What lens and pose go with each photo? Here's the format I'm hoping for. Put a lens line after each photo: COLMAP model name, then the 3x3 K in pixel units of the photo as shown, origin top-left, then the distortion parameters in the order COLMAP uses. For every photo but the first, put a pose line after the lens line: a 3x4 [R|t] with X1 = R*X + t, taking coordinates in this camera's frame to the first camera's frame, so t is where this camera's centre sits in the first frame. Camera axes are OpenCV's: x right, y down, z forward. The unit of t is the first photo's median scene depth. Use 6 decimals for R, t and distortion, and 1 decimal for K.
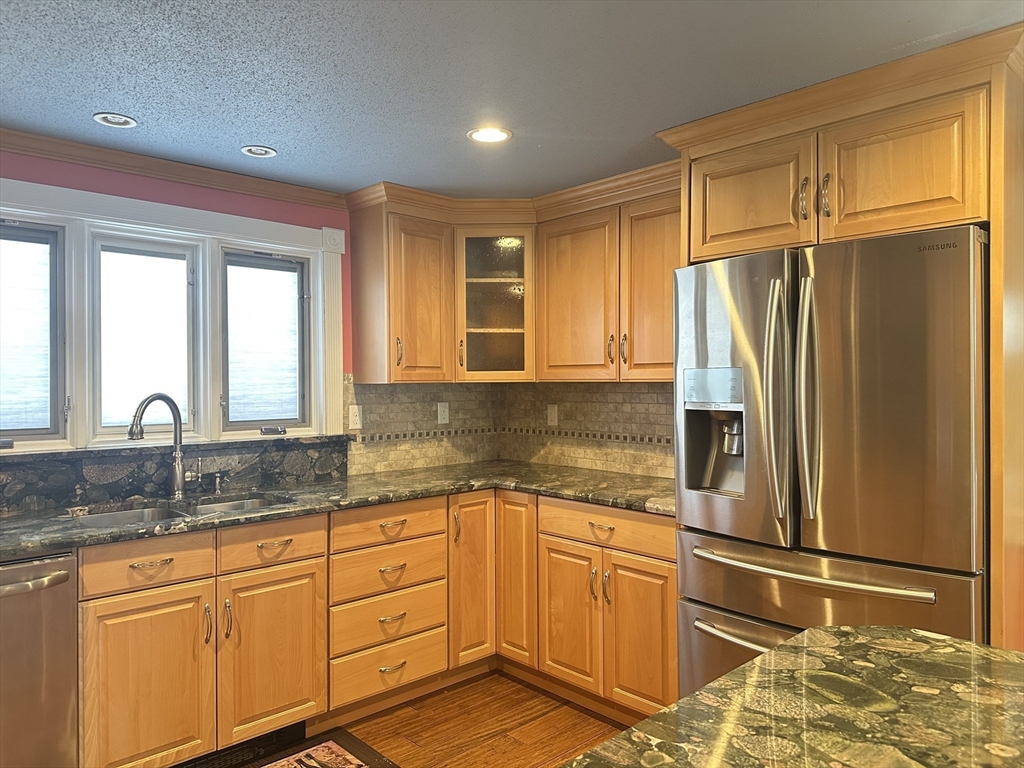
lens RADIAL K [[715.5, 0, 512.0], [0, 715.5, 384.0], [0, 0, 1]] dist [0.084616, -0.140493]
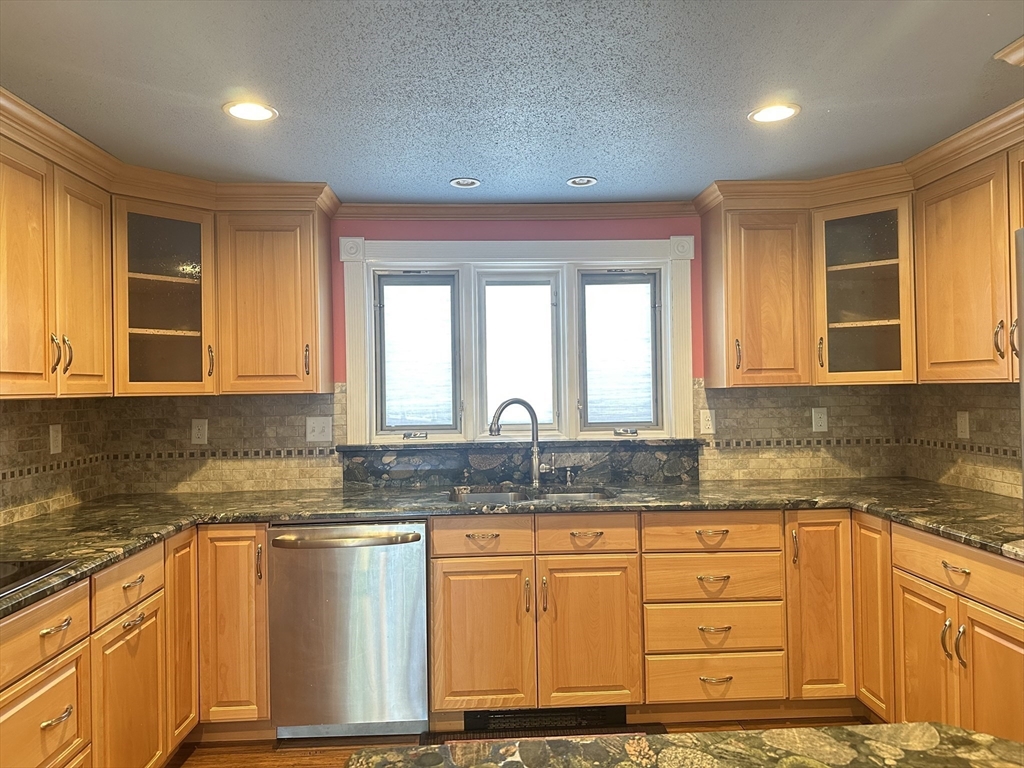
lens RADIAL K [[713.6, 0, 509.6], [0, 713.6, 386.4], [0, 0, 1]] dist [0.119629, -0.165818]
pose [[0.754973, -0.011877, -0.655649, 0.253418], [0.011572, 0.999922, -0.004787, -0.001367], [0.655654, -0.003973, 0.755051, 0.076490]]
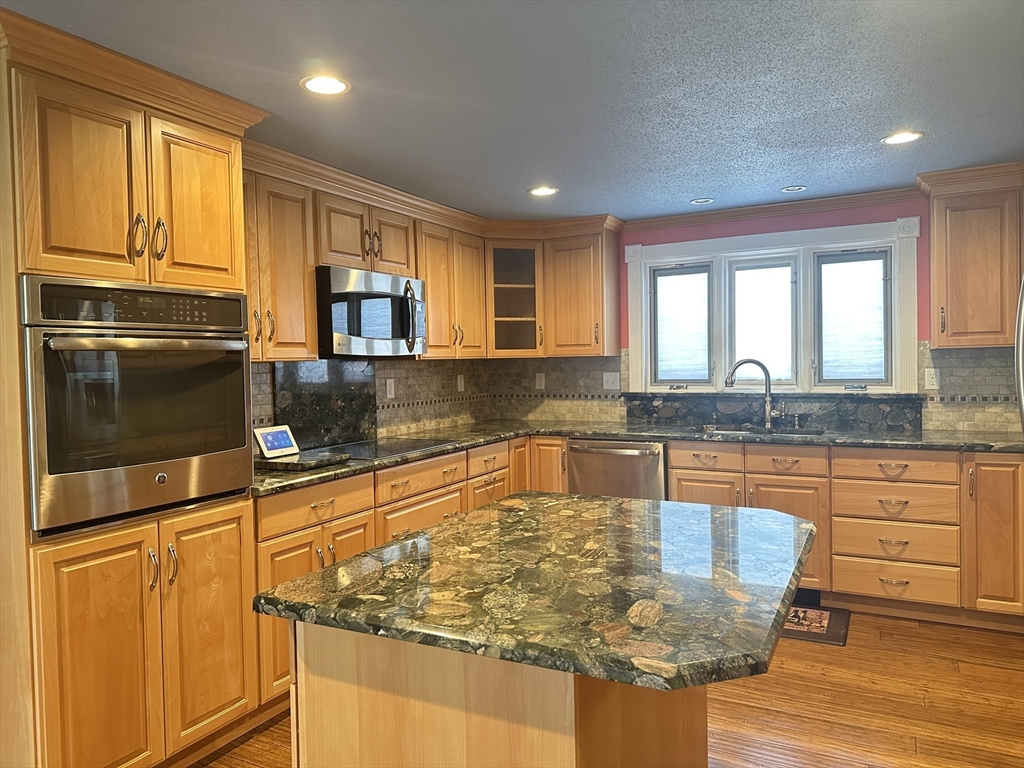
lens RADIAL K [[713.6, 0, 509.6], [0, 713.6, 386.4], [0, 0, 1]] dist [0.119629, -0.165818]
pose [[0.314413, 0.031019, -0.948780, 0.737136], [0.015915, 0.999153, 0.037940, 0.003941], [0.949153, -0.027029, 0.313653, 0.005557]]
